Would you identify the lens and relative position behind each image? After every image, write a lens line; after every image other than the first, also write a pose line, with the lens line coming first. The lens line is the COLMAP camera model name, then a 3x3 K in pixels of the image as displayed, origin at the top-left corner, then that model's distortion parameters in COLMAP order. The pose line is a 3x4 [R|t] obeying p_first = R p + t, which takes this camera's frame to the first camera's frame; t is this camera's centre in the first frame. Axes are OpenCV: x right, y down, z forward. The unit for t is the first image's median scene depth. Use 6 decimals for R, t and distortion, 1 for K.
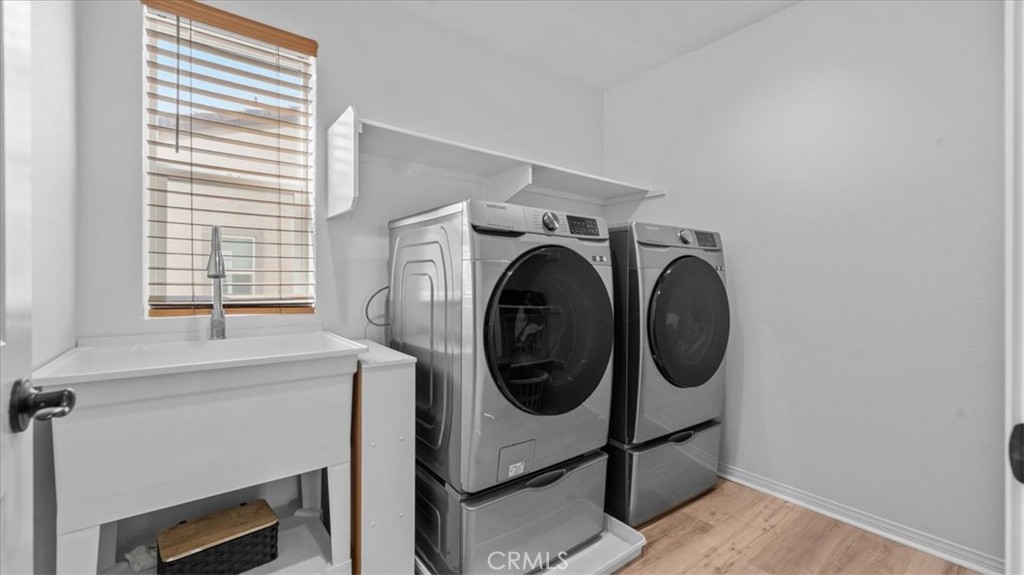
lens RADIAL K [[416.9, 0, 508.8], [0, 416.9, 280.8], [0, 0, 1]] dist [0.000704, -0.000416]
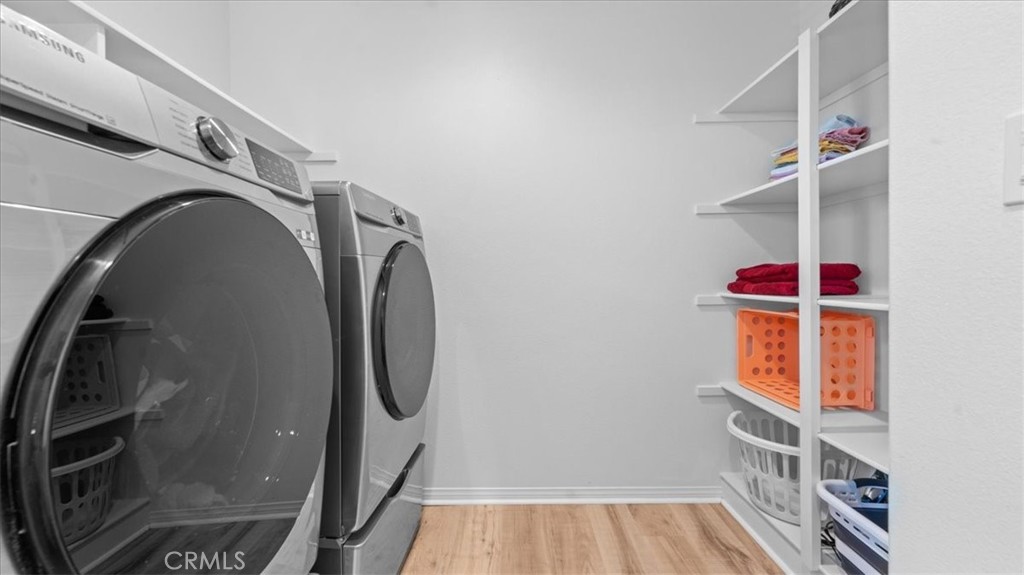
lens RADIAL K [[416.9, 0, 508.8], [0, 416.9, 280.8], [0, 0, 1]] dist [0.000704, -0.000416]
pose [[0.614759, -0.022116, 0.788405, -0.048830], [0.013436, 0.999755, 0.017568, 0.000257], [-0.788600, -0.000207, 0.614906, 0.427483]]
